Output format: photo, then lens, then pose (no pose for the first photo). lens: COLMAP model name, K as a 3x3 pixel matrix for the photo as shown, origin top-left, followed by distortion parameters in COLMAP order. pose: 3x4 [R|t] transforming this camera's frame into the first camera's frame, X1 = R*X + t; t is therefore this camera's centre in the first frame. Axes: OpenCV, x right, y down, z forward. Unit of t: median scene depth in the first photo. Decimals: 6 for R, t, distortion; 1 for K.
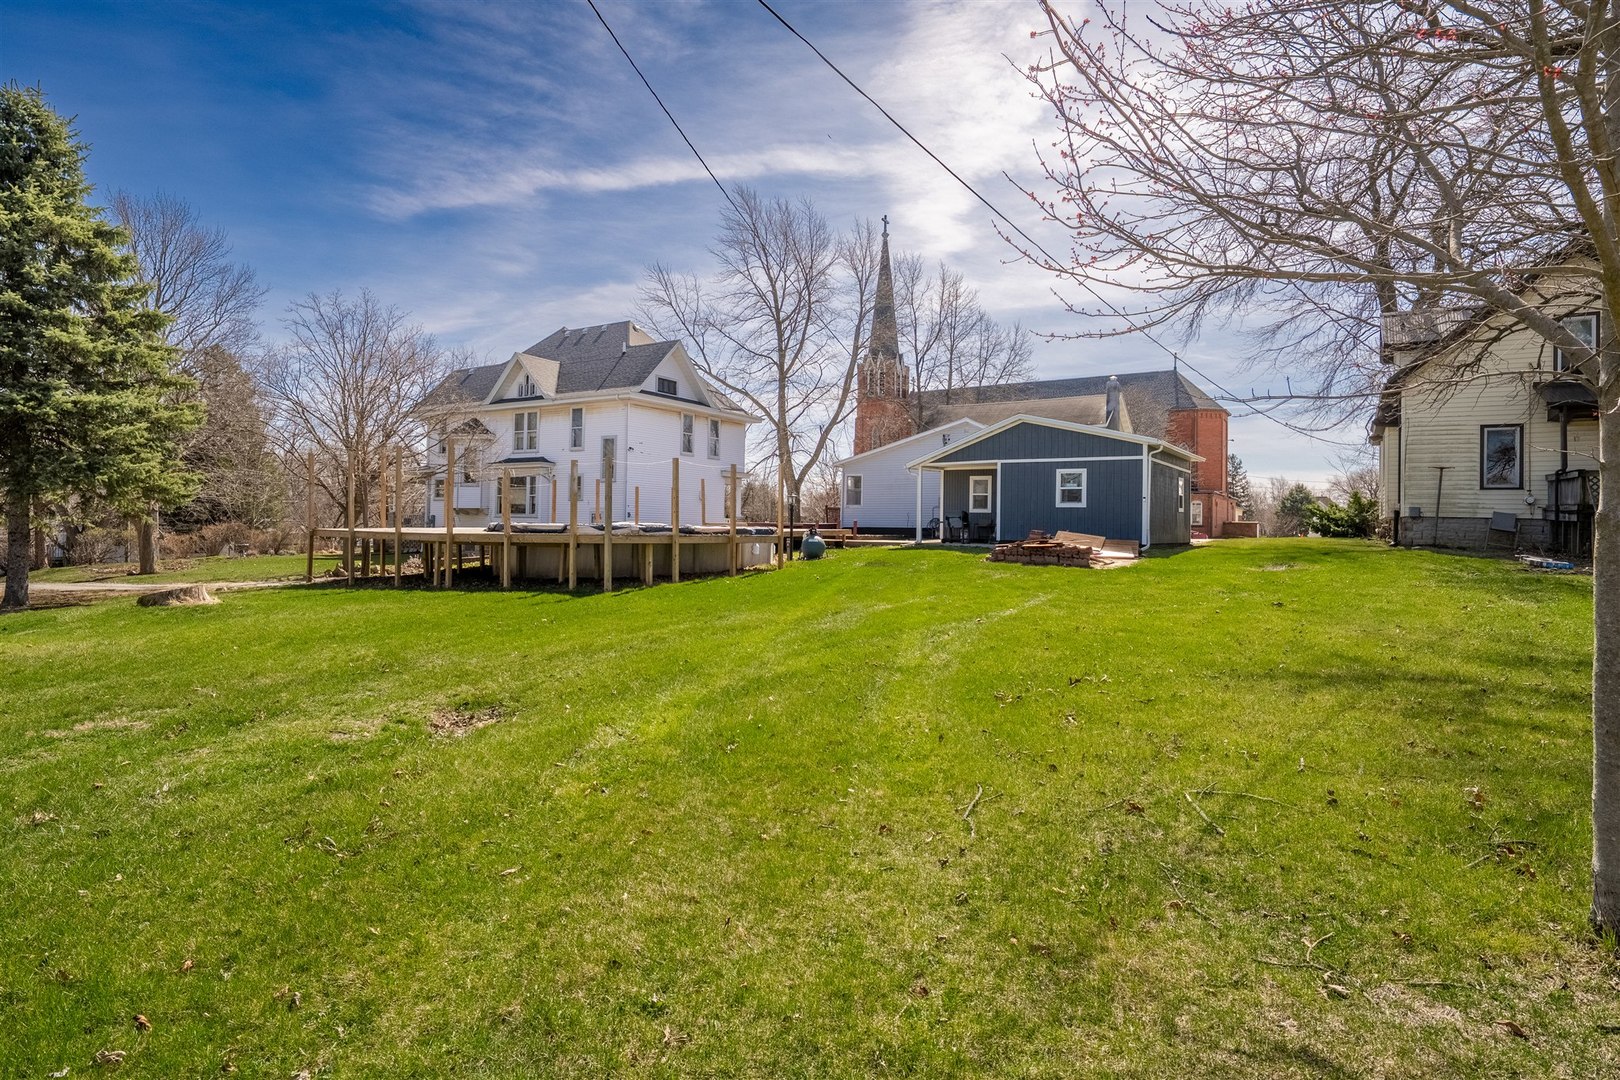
lens RADIAL K [[864.2, 0, 797.3], [0, 864.2, 524.4], [0, 0, 1]] dist [-0.014601, 0.002615]
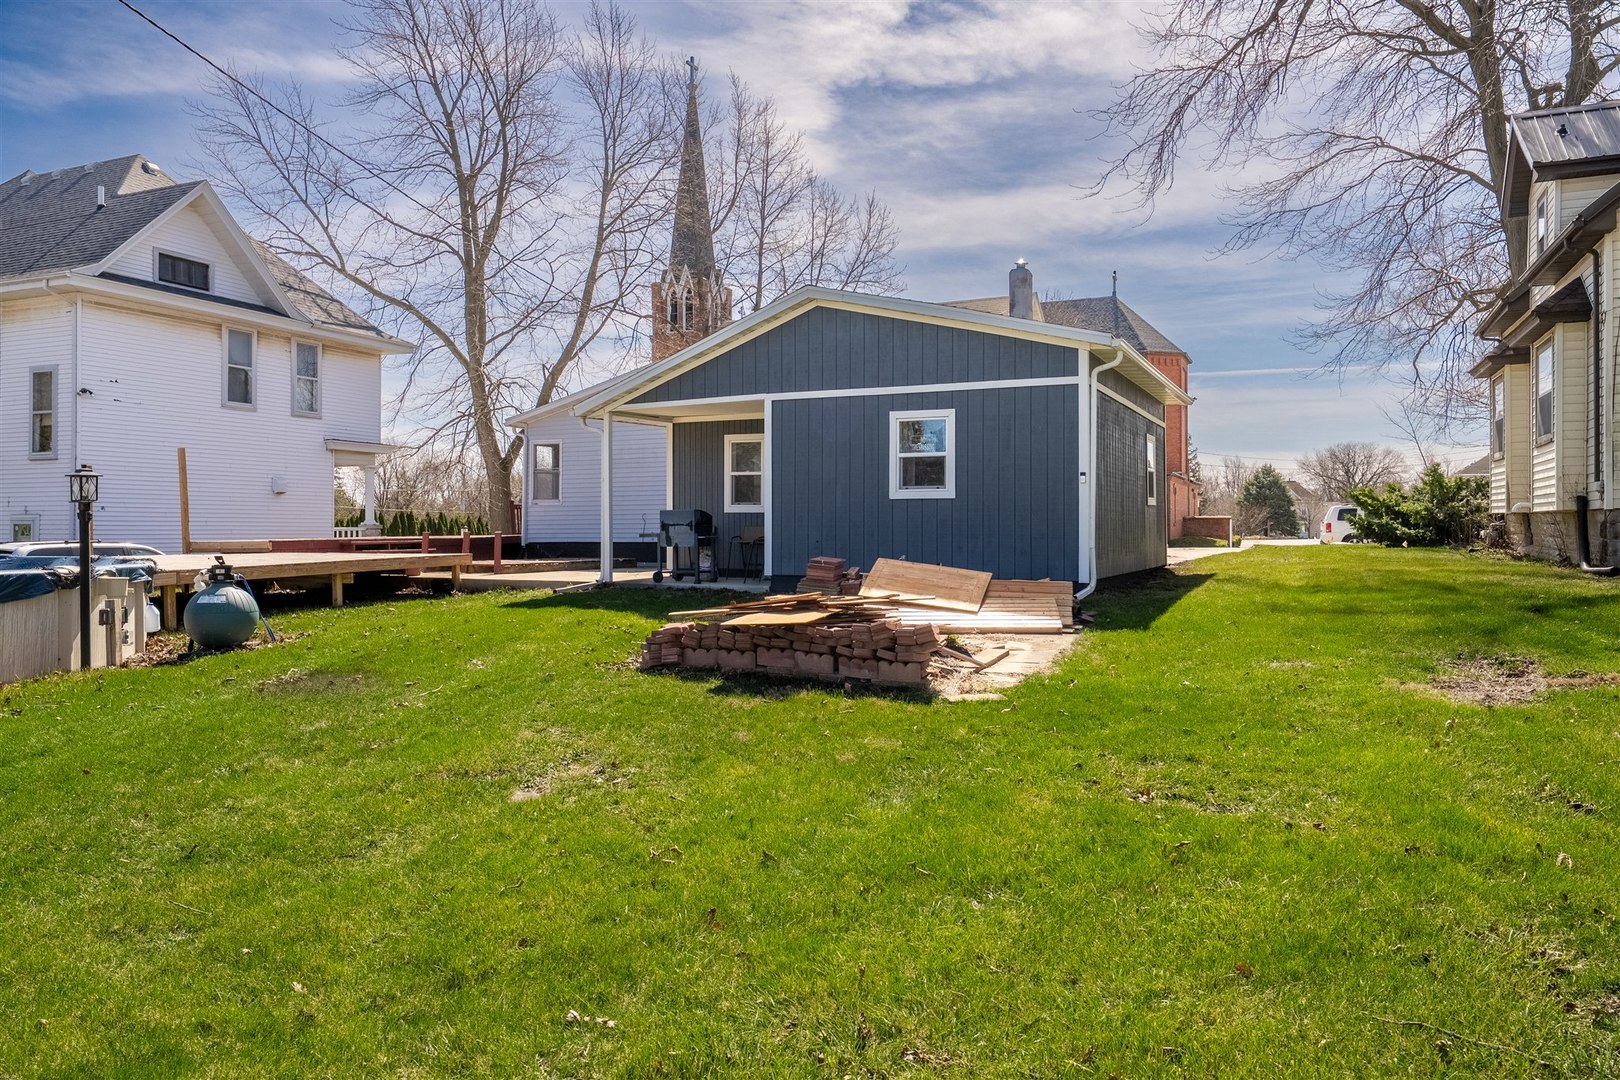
lens RADIAL K [[1106.9, 0, 818.7], [0, 1106.9, 540.3], [0, 0, 1]] dist [0.010041, -0.003500]
pose [[0.987345, -0.018755, 0.157474, 0.152438], [0.016511, 0.999743, 0.015546, -0.007176], [-0.157725, -0.012750, 0.987401, 0.391607]]
